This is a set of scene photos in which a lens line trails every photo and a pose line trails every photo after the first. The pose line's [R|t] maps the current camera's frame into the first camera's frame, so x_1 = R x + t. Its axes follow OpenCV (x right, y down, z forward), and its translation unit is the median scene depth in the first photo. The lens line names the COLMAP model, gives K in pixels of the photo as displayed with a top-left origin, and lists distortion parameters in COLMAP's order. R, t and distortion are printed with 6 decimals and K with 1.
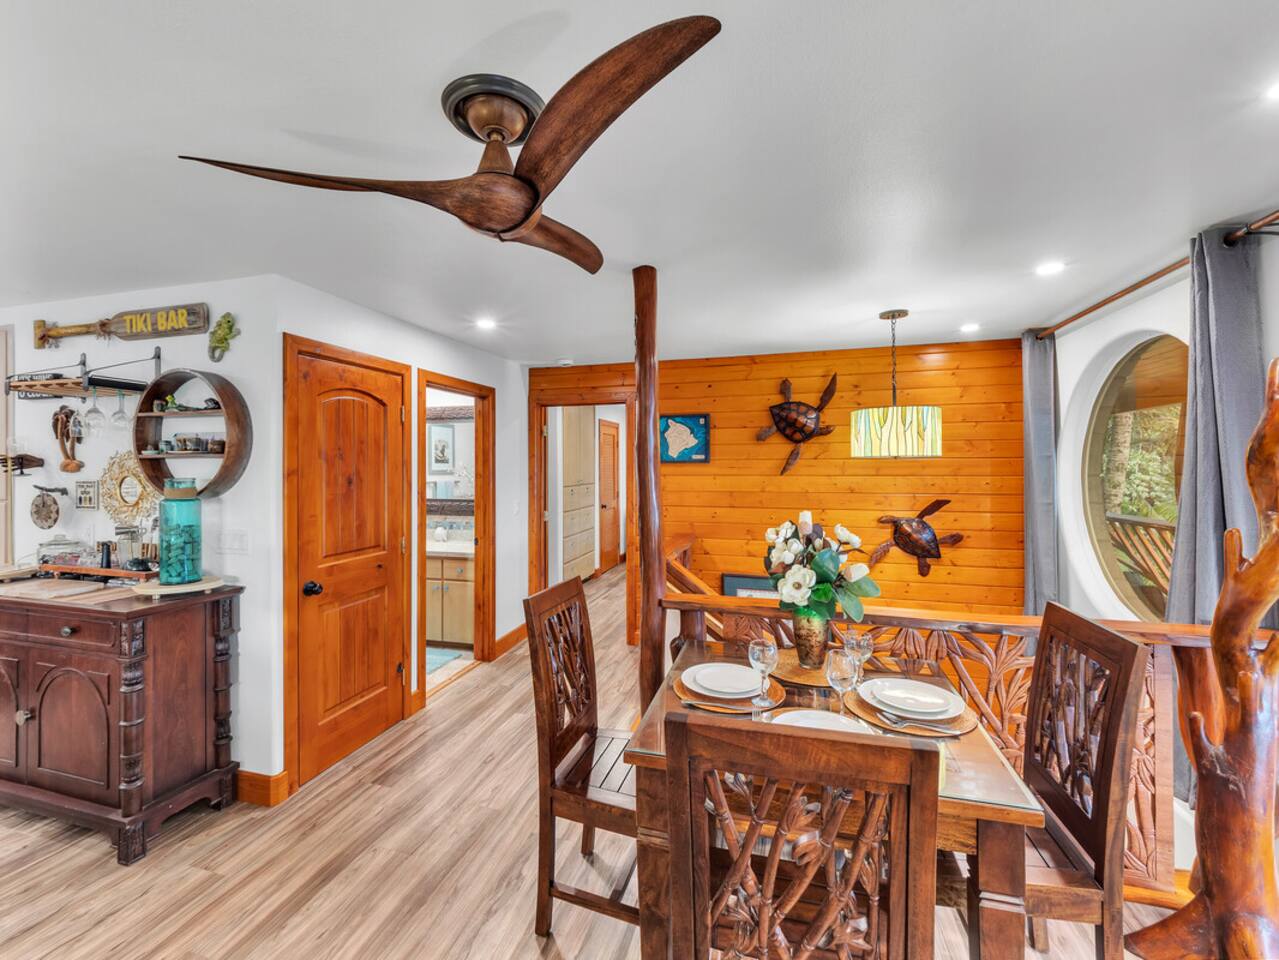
lens RADIAL K [[559.2, 0, 635.8], [0, 559.2, 469.1], [0, 0, 1]] dist [-0.001203, -0.000096]
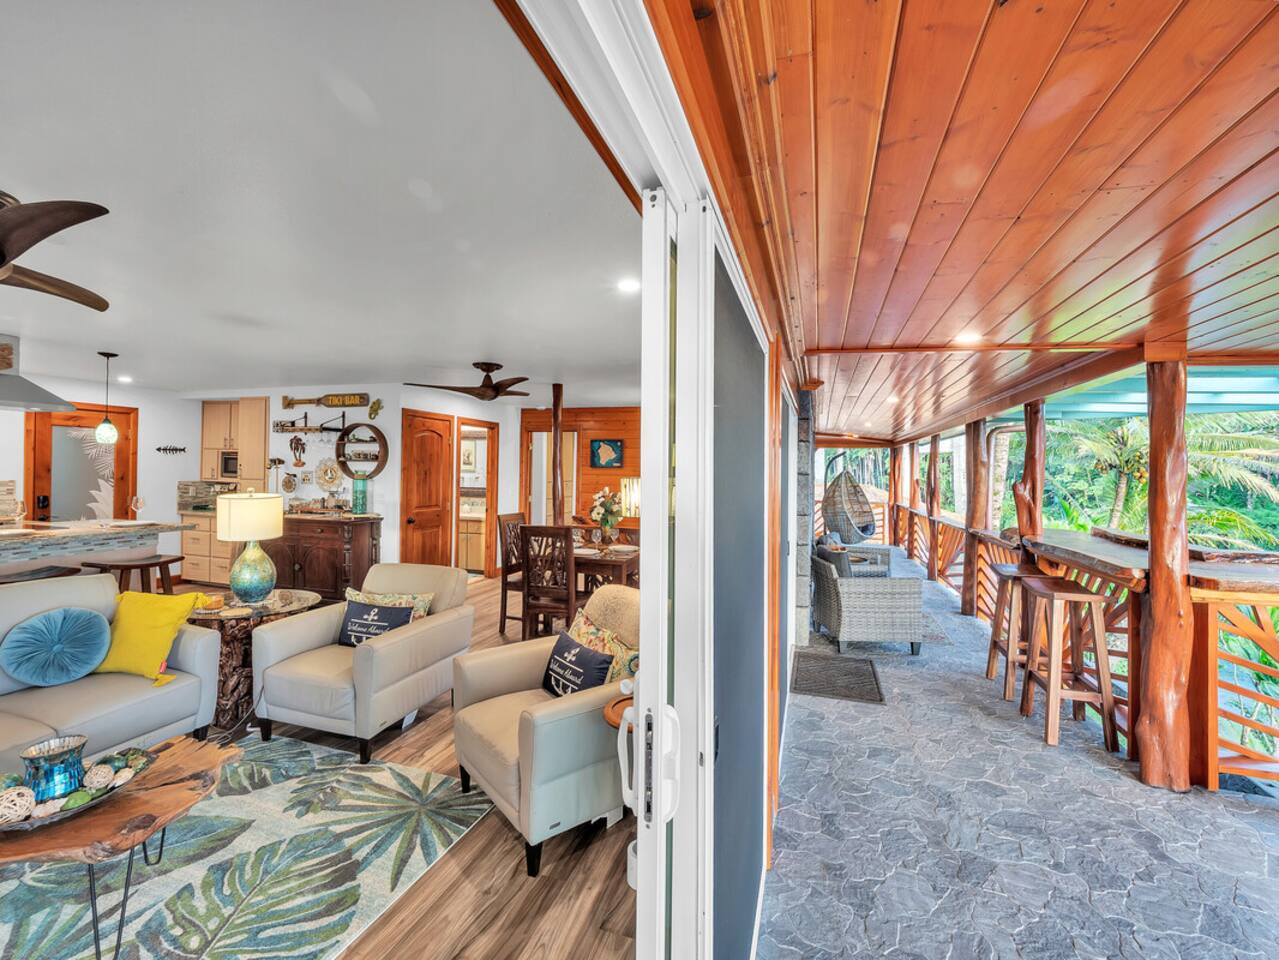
lens RADIAL K [[559.2, 0, 636.4], [0, 559.2, 472.1], [0, 0, 1]] dist [-0.001203, -0.000096]
pose [[0.999155, 0.018641, -0.036634, 0.381850], [-0.018747, 0.999821, -0.002572, 0.007357], [0.036579, 0.003257, 0.999325, -1.144630]]
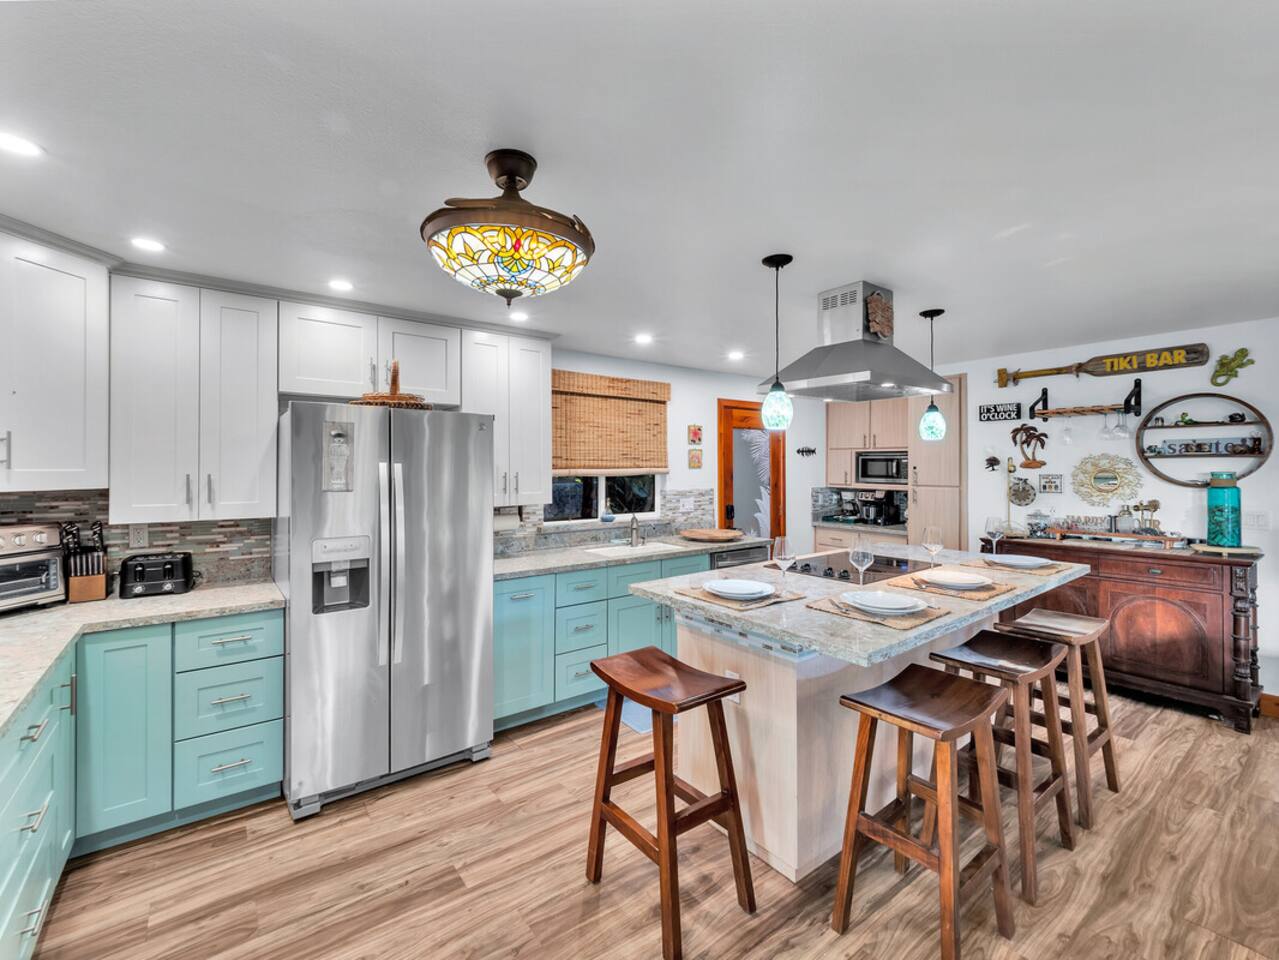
lens RADIAL K [[559.2, 0, 642.2], [0, 559.2, 475.4], [0, 0, 1]] dist [-0.001203, -0.000096]
pose [[0.803996, 0.007414, -0.594588, -0.991656], [-0.002510, 0.999956, 0.009074, 0.014237], [0.594629, -0.005803, 0.803979, -0.847365]]
